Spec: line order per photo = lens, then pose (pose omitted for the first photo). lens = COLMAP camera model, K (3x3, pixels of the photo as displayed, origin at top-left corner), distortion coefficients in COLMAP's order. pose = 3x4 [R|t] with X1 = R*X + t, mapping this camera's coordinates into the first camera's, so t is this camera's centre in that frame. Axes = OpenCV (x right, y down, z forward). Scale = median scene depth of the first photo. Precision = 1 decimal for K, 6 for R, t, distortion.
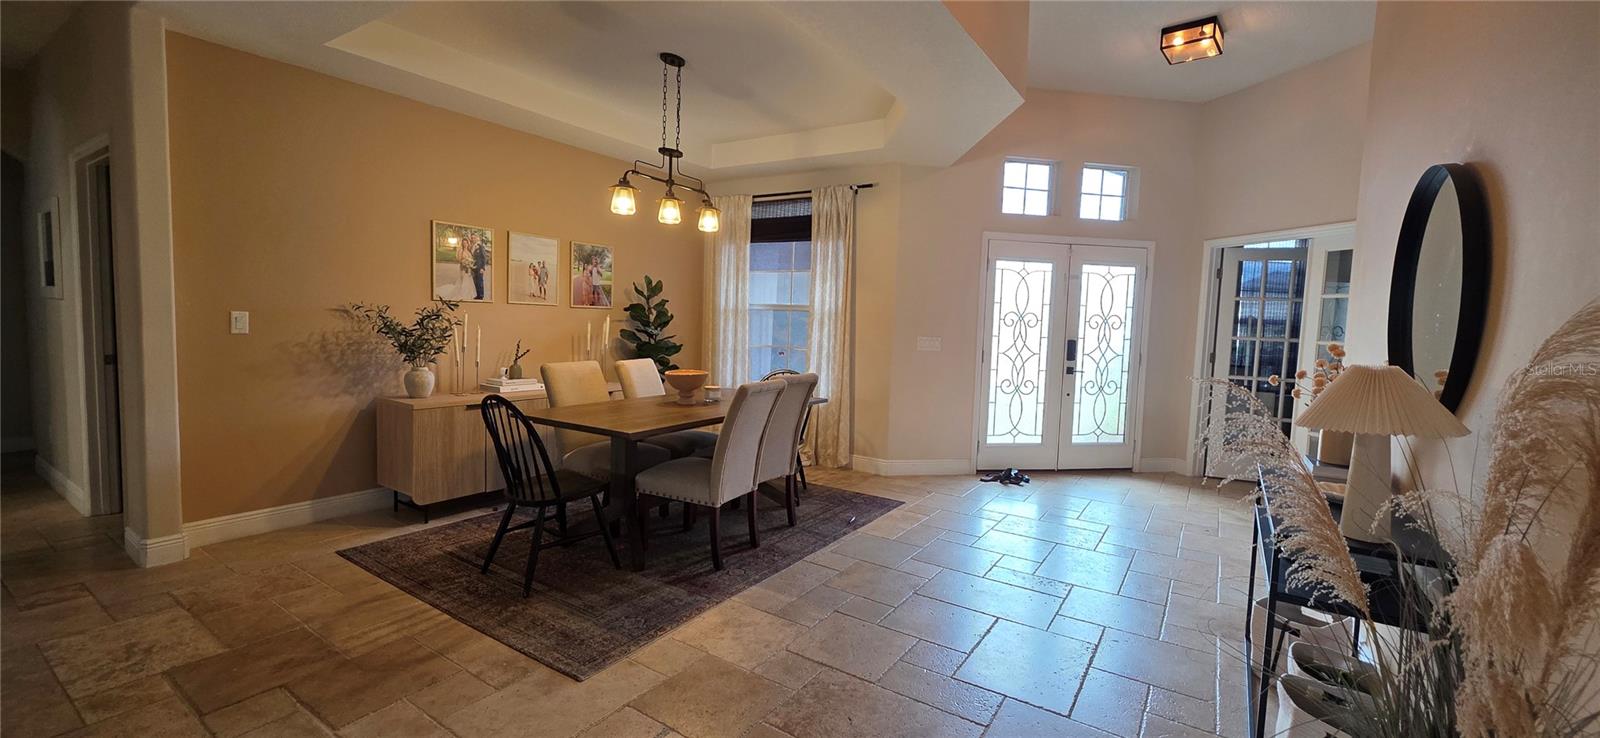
lens RADIAL K [[642.5, 0, 787.2], [0, 642.5, 366.6], [0, 0, 1]] dist [0.001671, 0.000036]
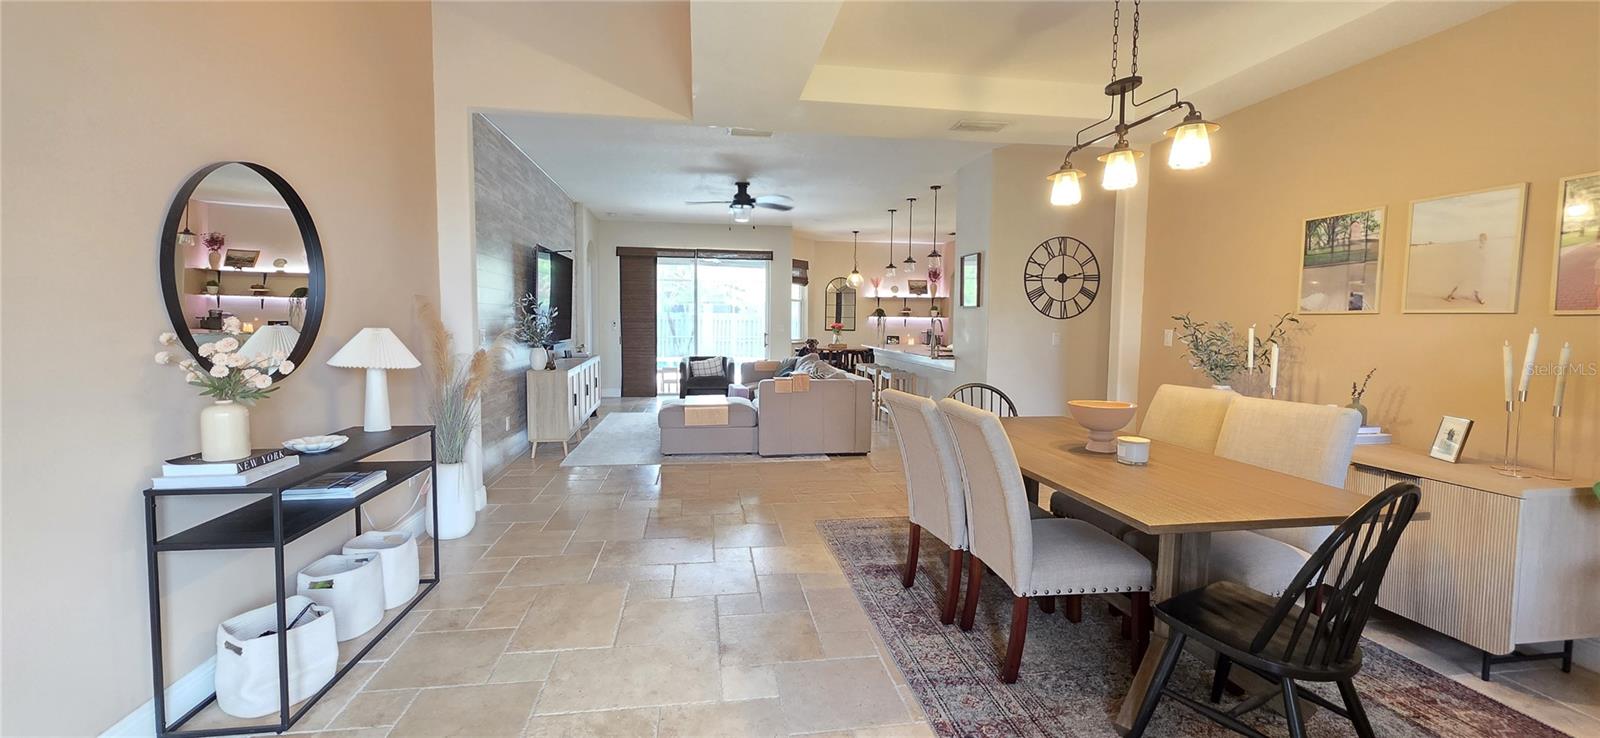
lens RADIAL K [[642.5, 0, 809.6], [0, 642.5, 366.6], [0, 0, 1]] dist [0.001671, 0.000036]
pose [[-0.728705, 0.010379, -0.684749, 0.583413], [-0.081754, 0.991416, 0.102030, -0.081878], [0.679930, 0.130330, -0.721602, 1.405385]]
